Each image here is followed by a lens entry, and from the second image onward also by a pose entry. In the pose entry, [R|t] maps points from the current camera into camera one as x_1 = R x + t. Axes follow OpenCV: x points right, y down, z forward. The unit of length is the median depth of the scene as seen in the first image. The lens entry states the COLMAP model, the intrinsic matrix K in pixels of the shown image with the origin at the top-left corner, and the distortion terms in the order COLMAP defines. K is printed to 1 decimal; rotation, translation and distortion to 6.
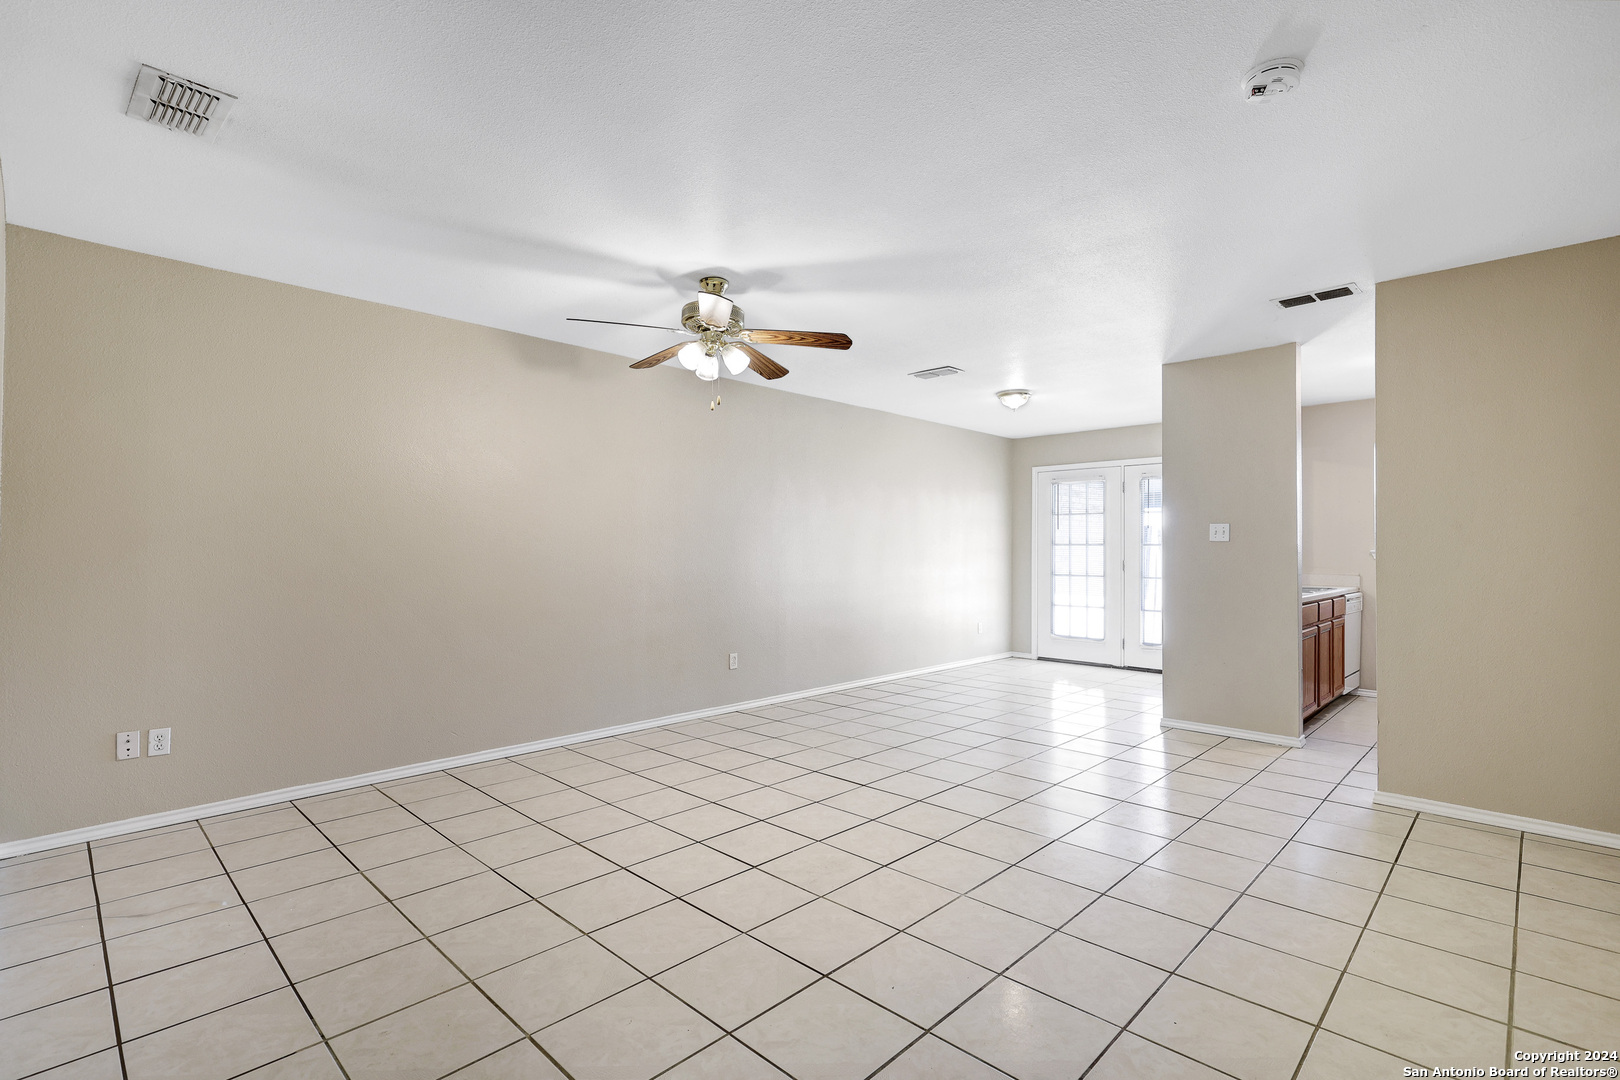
lens RADIAL K [[740.3, 0, 815.7], [0, 740.3, 549.0], [0, 0, 1]] dist [-0.000535, -0.000006]
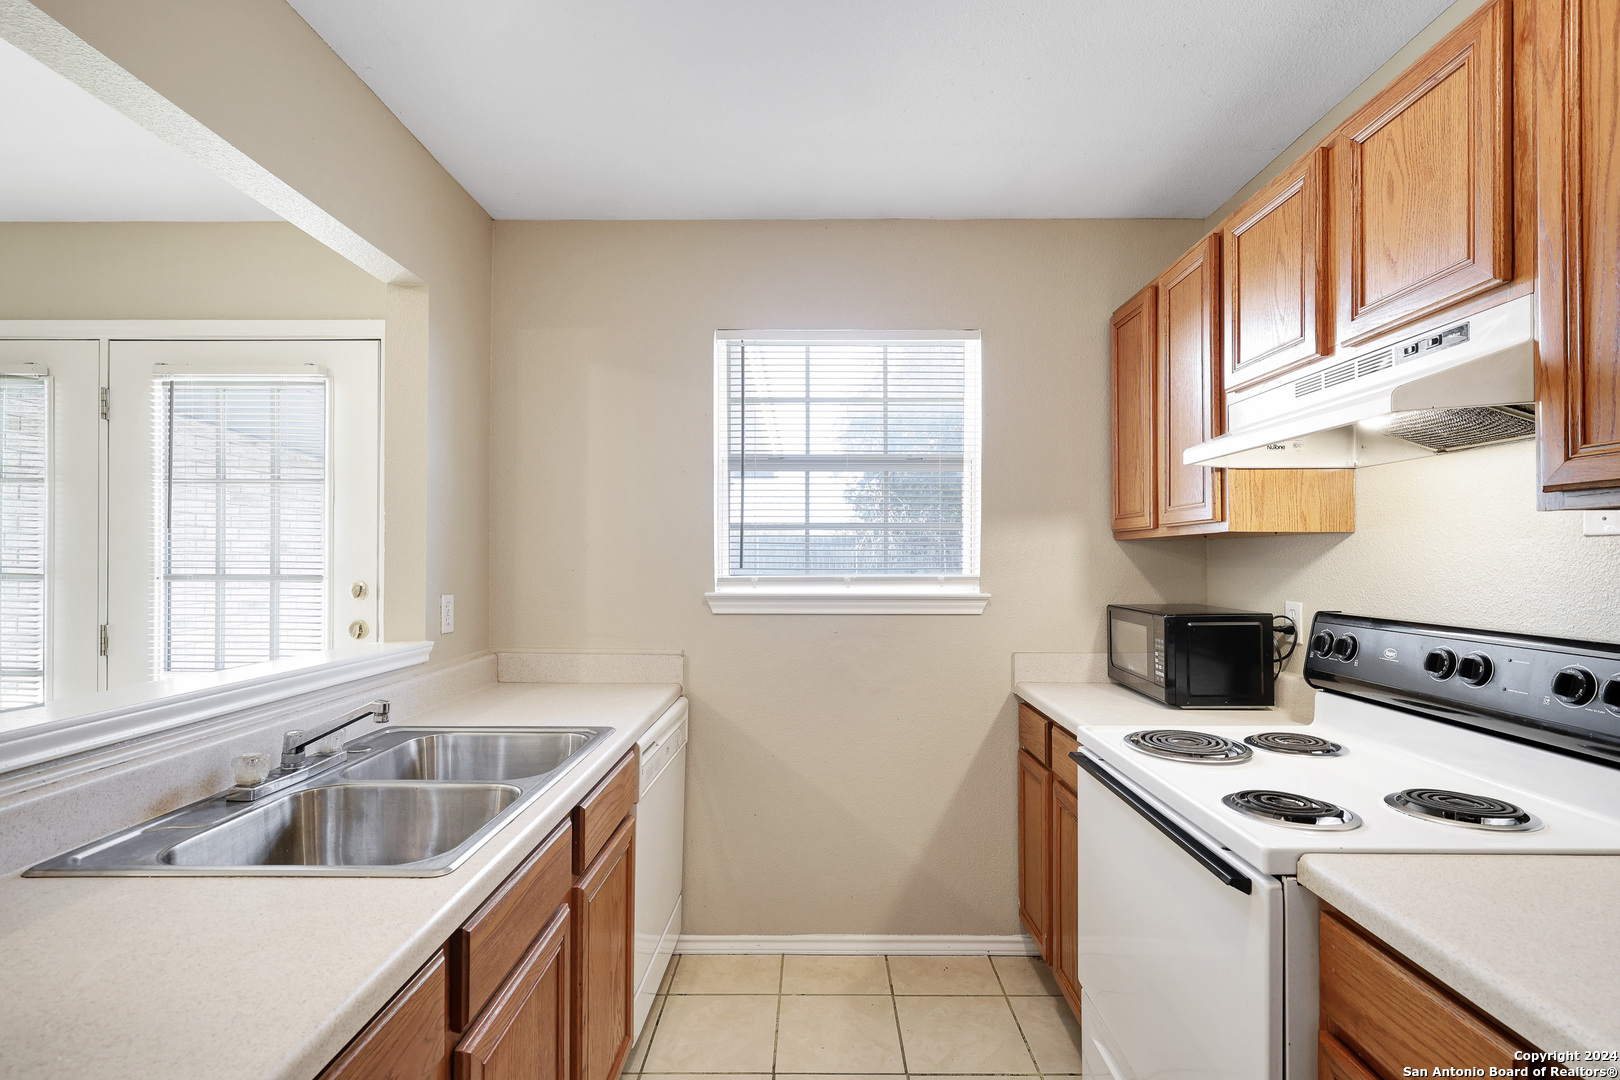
lens RADIAL K [[740.3, 0, 815.7], [0, 740.3, 549.0], [0, 0, 1]] dist [-0.000535, -0.000006]
pose [[0.721923, 0.008150, 0.691926, 0.407676], [-0.003330, 0.999960, -0.008303, -0.015938], [-0.691966, 0.003690, 0.721921, 0.528297]]
